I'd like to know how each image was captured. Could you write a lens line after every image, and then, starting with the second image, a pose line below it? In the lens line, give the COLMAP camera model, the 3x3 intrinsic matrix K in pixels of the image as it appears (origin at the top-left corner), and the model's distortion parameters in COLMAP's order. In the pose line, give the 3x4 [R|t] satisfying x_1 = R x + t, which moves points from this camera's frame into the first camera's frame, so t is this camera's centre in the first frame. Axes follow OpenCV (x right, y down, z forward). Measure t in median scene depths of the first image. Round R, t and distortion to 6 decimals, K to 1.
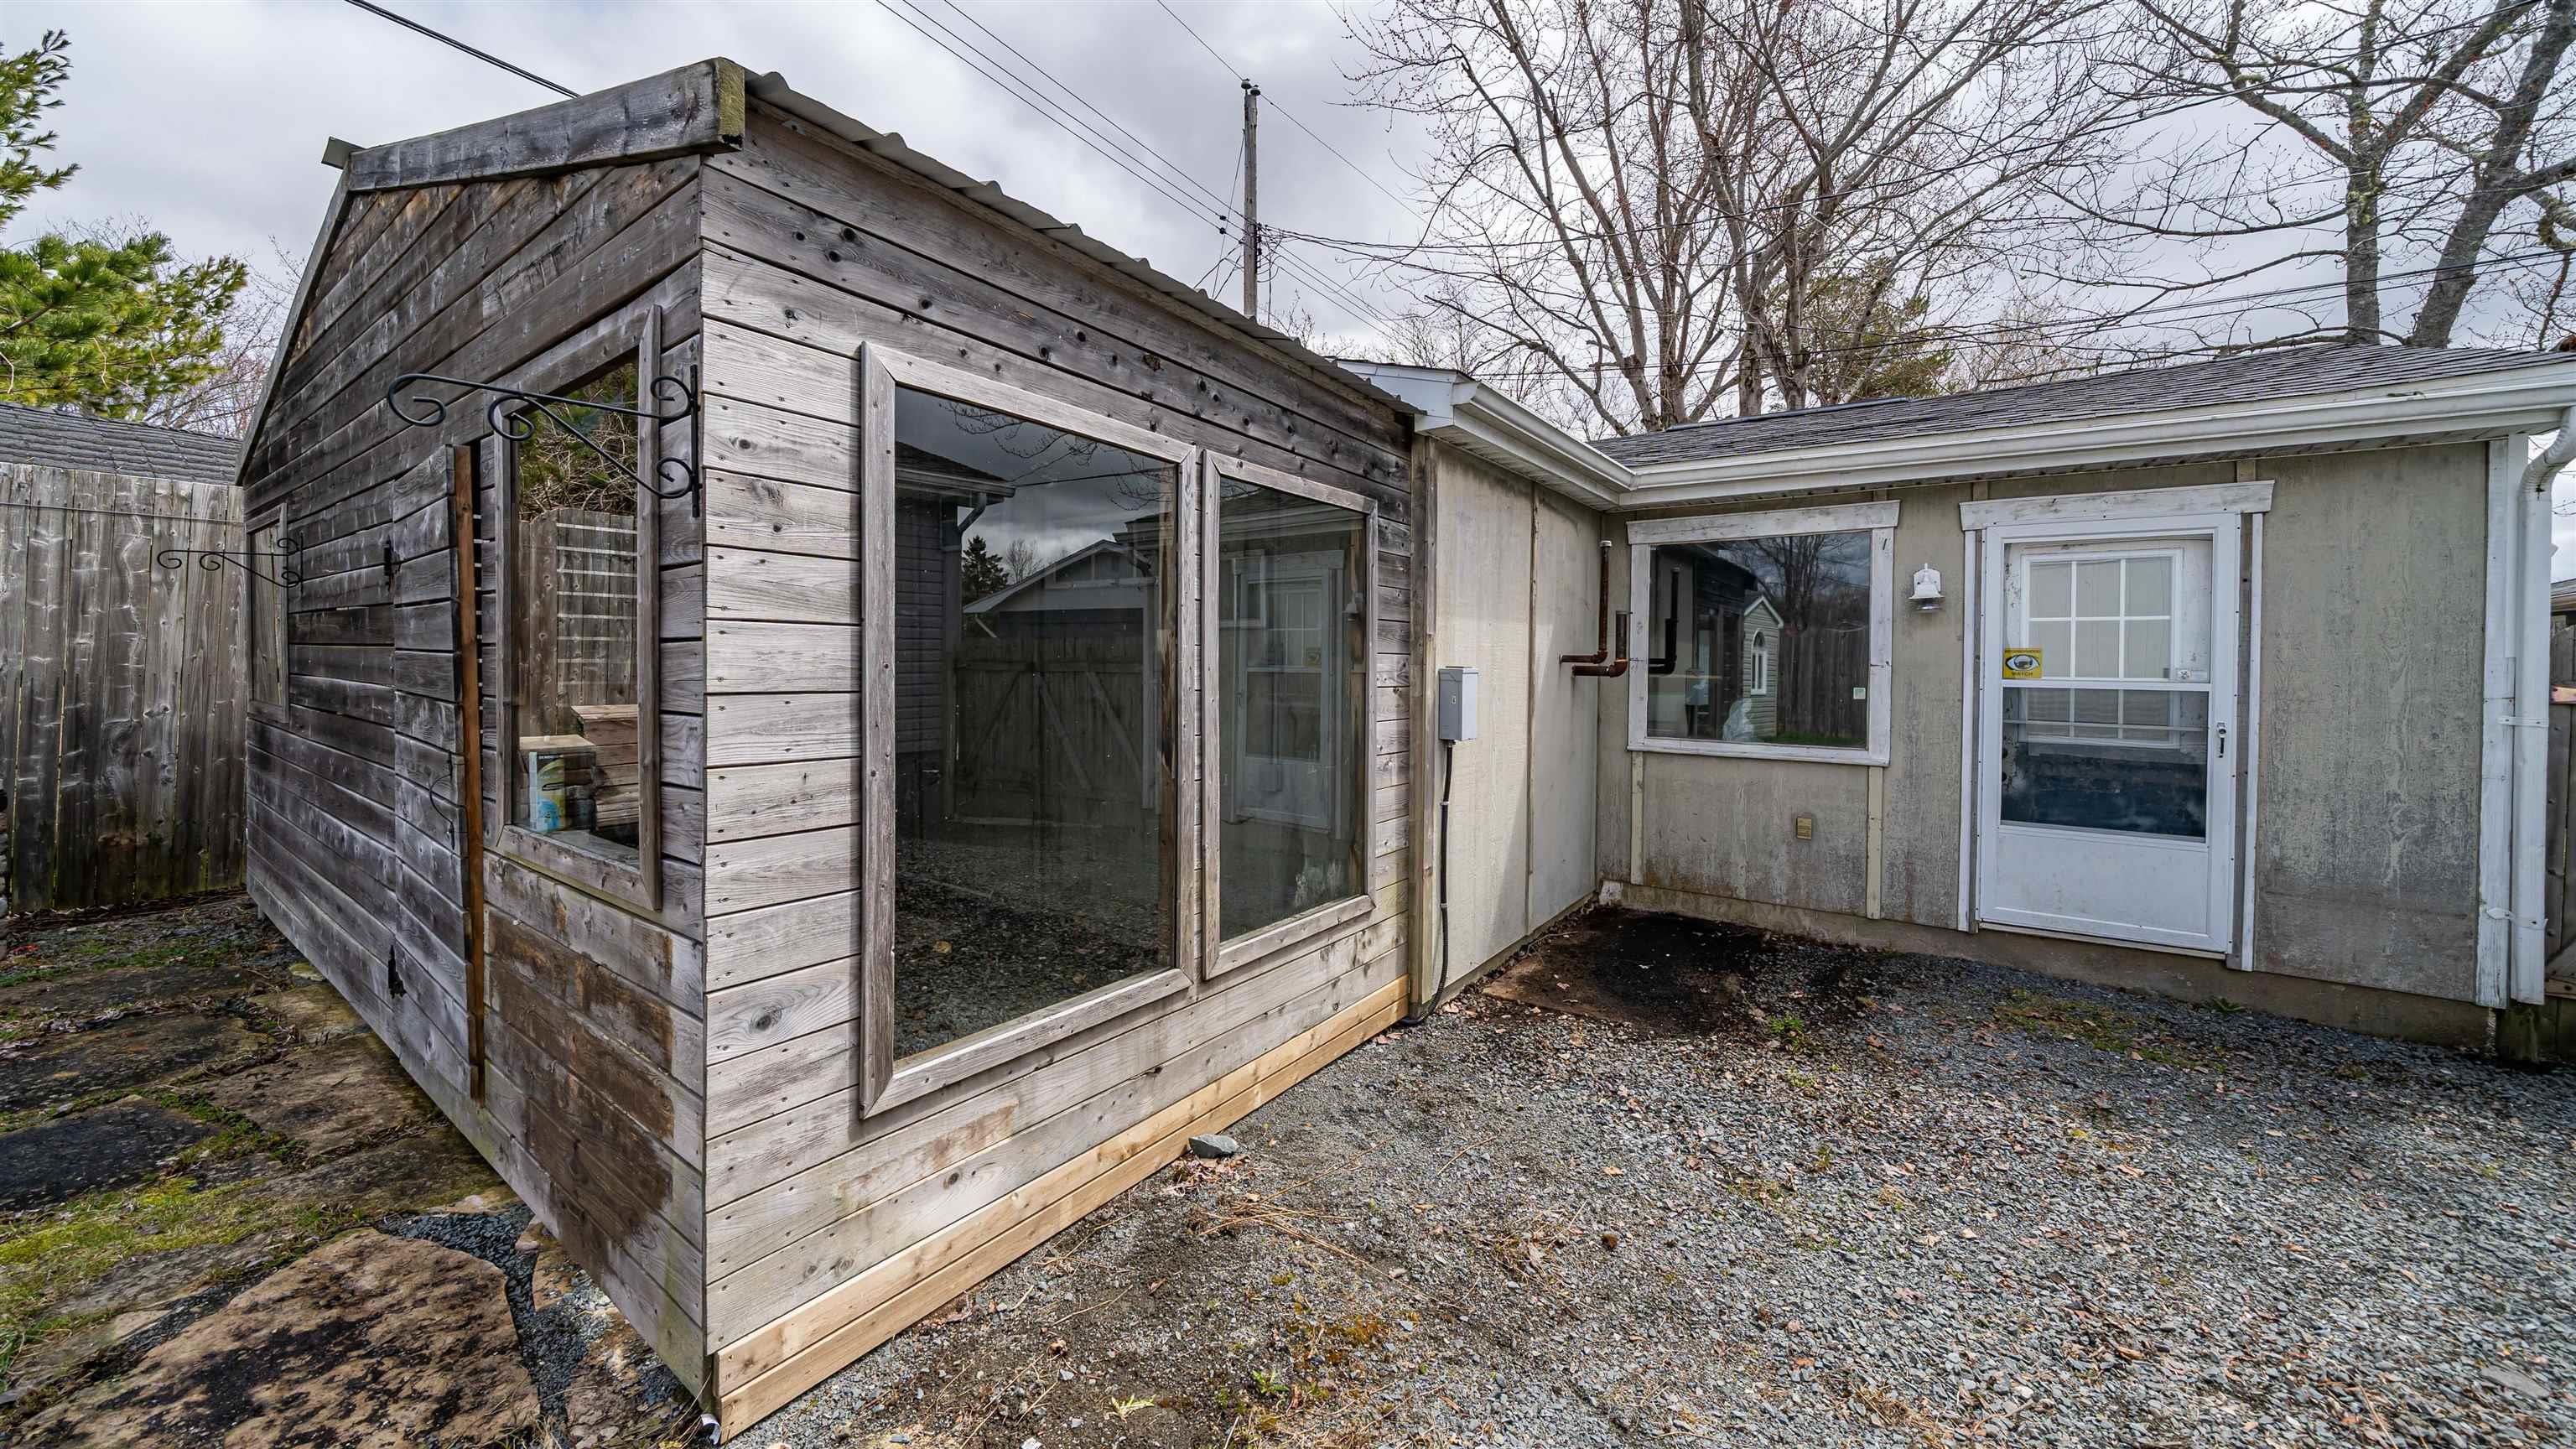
lens RADIAL K [[902.0, 0, 1279.9], [0, 902.0, 667.0], [0, 0, 1]] dist [-0.007304, 0.000483]
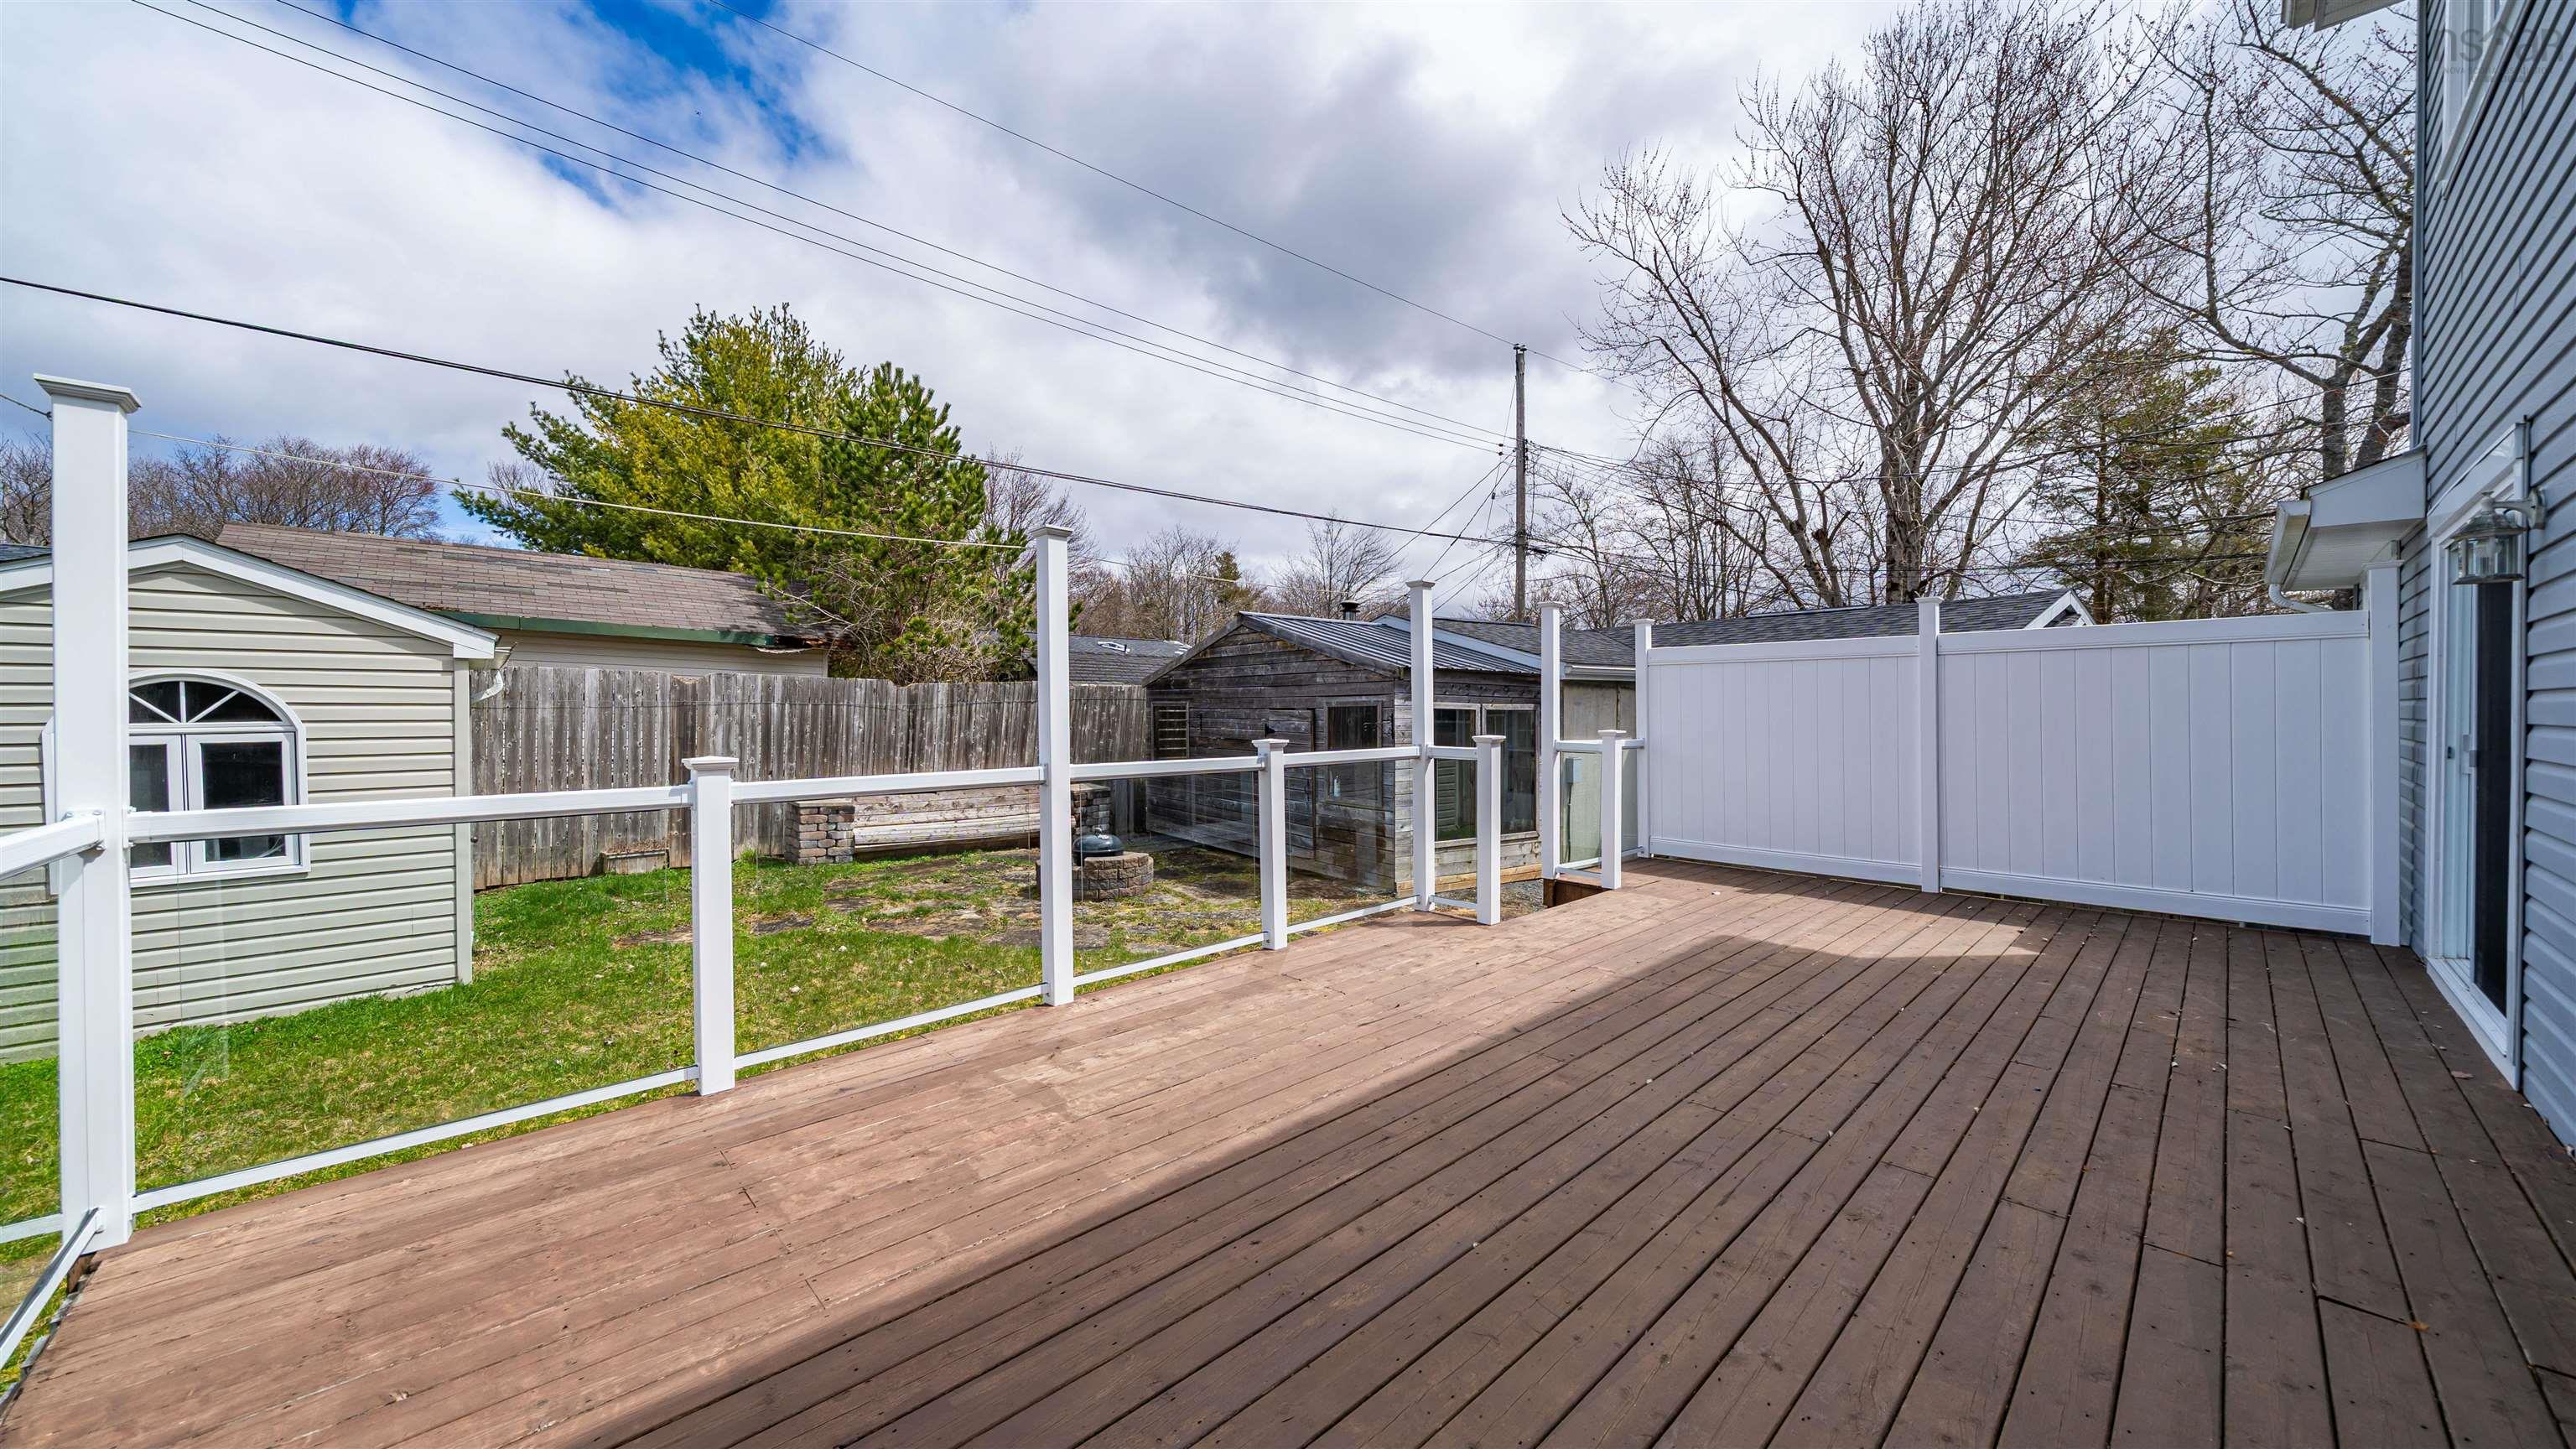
lens RADIAL K [[902.0, 0, 1297.6], [0, 902.0, 709.3], [0, 0, 1]] dist [-0.007304, 0.000483]
pose [[0.954603, -0.007143, -0.297797, 0.332438], [0.003434, 0.999910, -0.012975, -0.182074], [0.297863, 0.011363, 0.954541, -3.086653]]
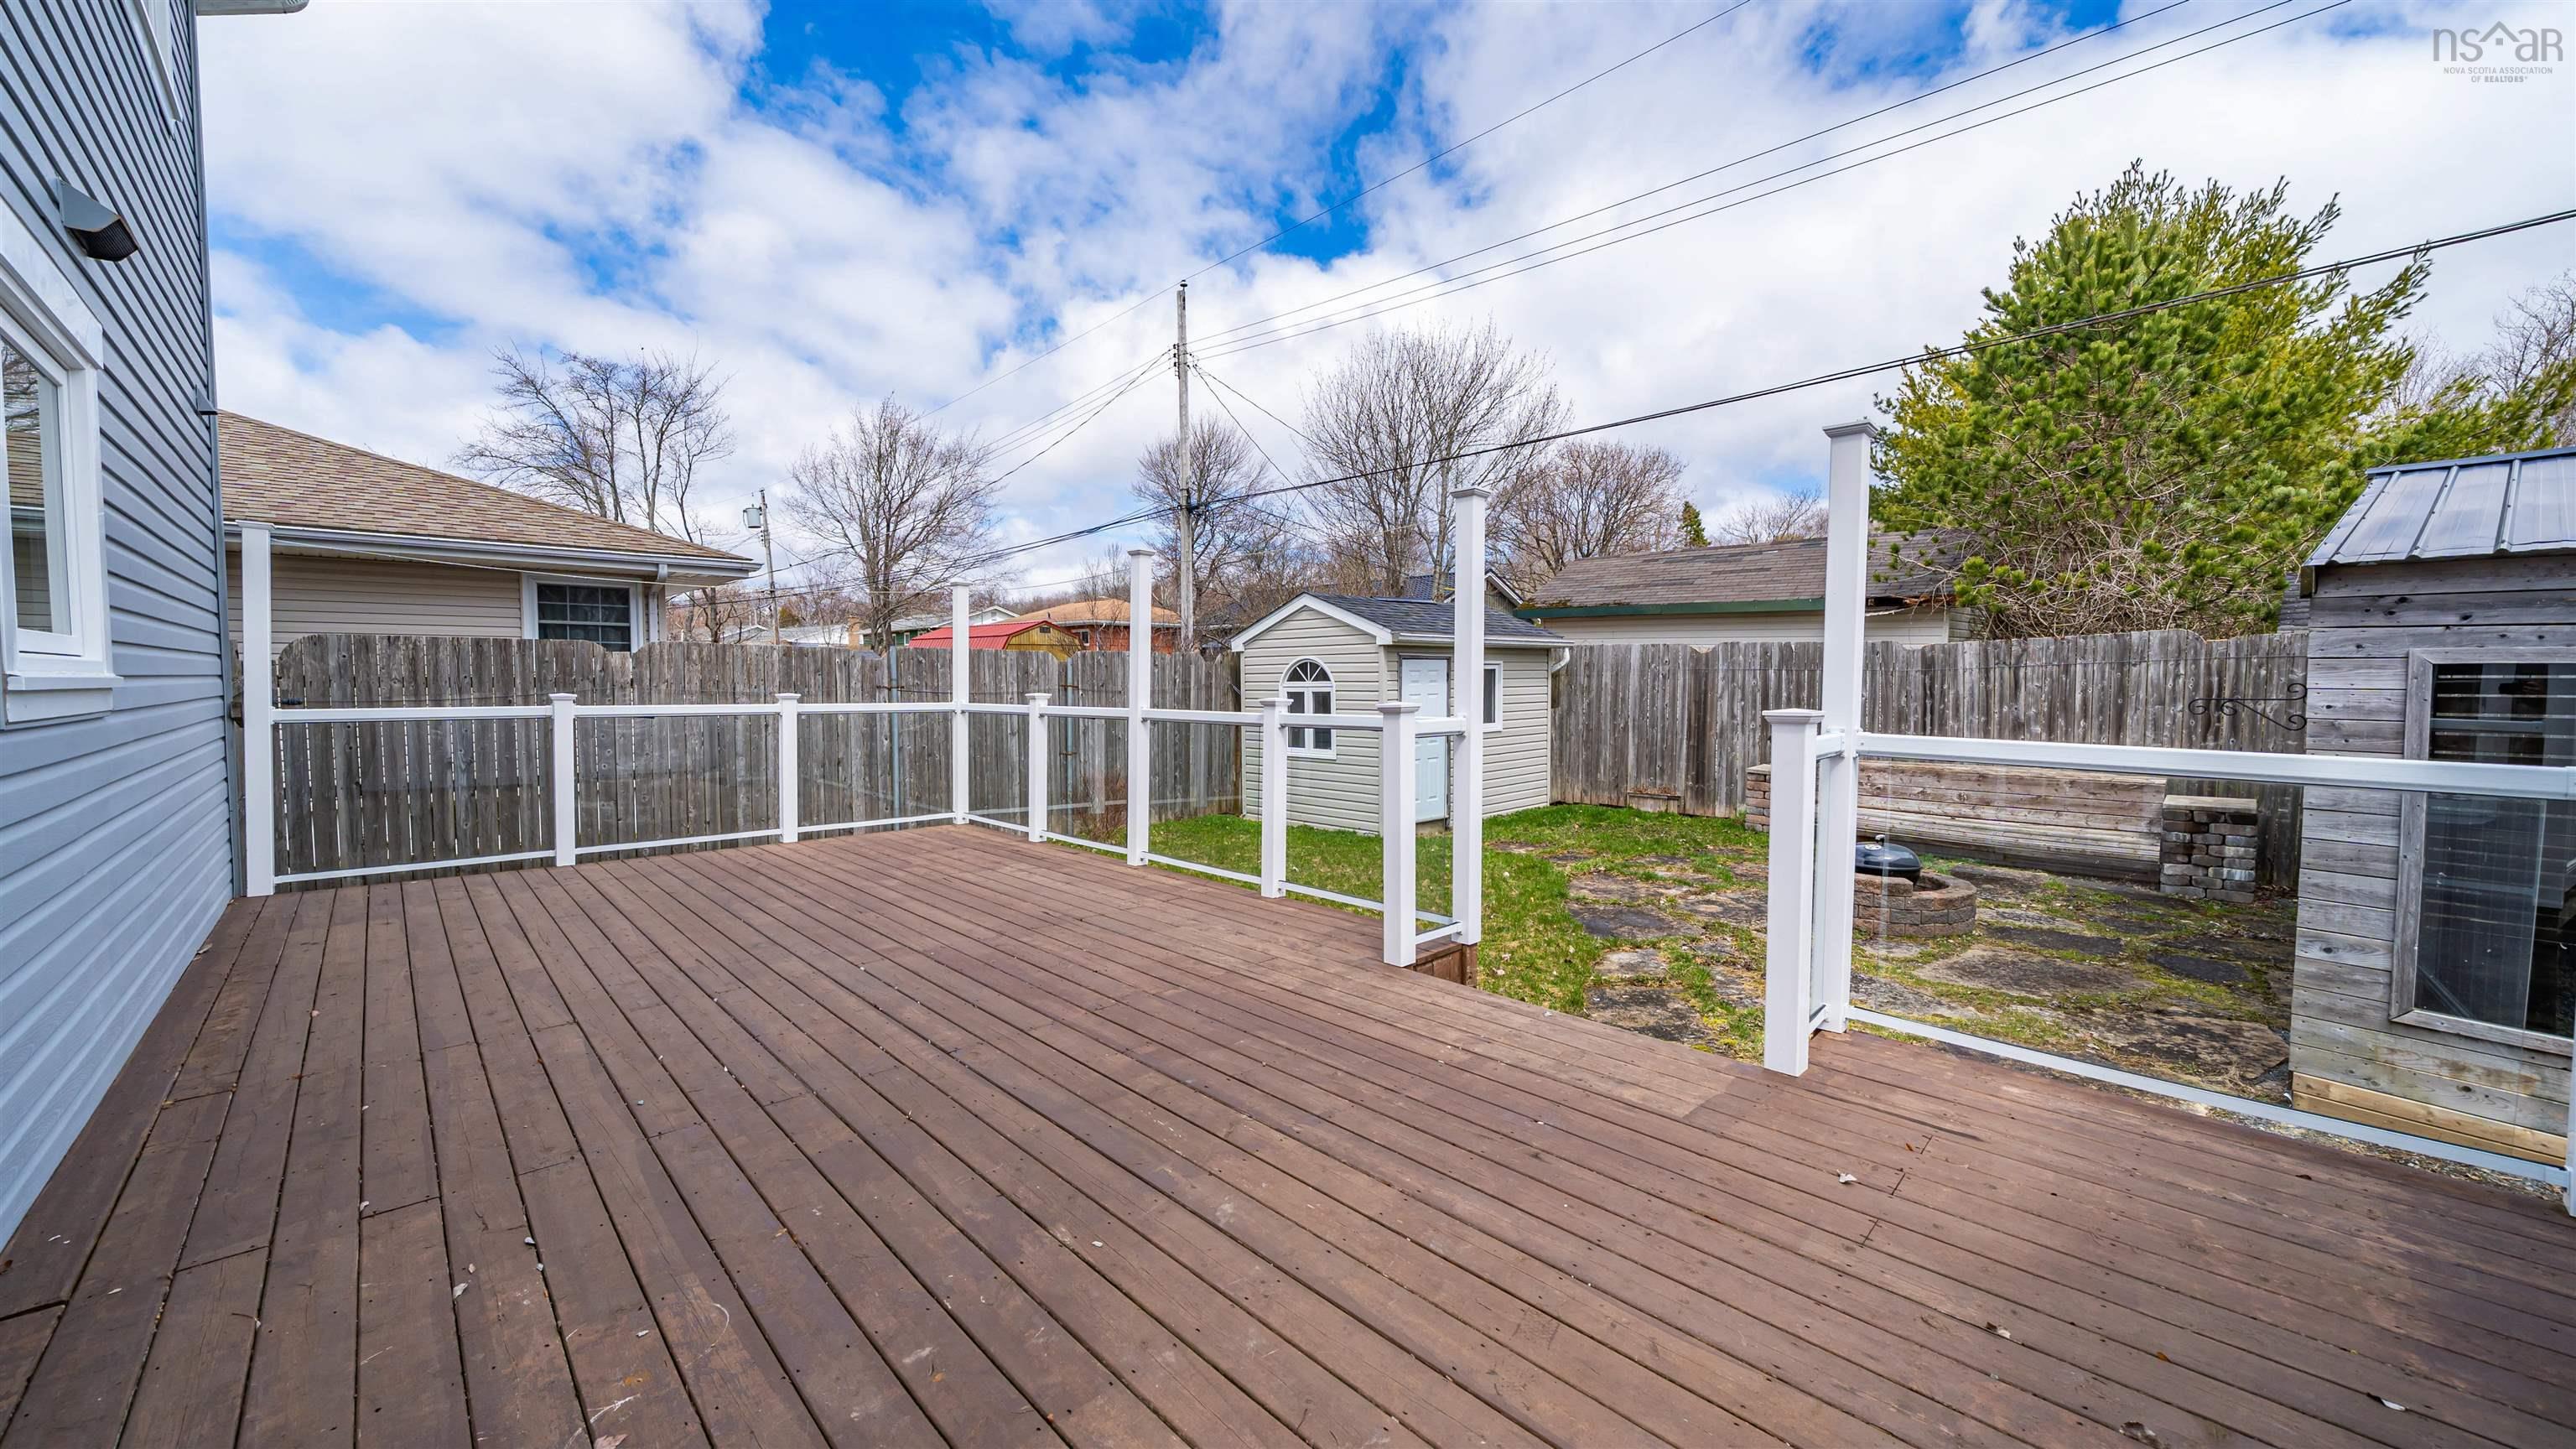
lens RADIAL K [[953.5, 0, 1287.7], [0, 953.5, 735.5], [0, 0, 1]] dist [-0.000081, -0.000671]
pose [[-0.297475, 0.048361, -0.953504, 1.737382], [-0.012735, 0.998426, 0.054613, -0.179028], [0.954645, 0.028389, -0.296391, -0.588529]]
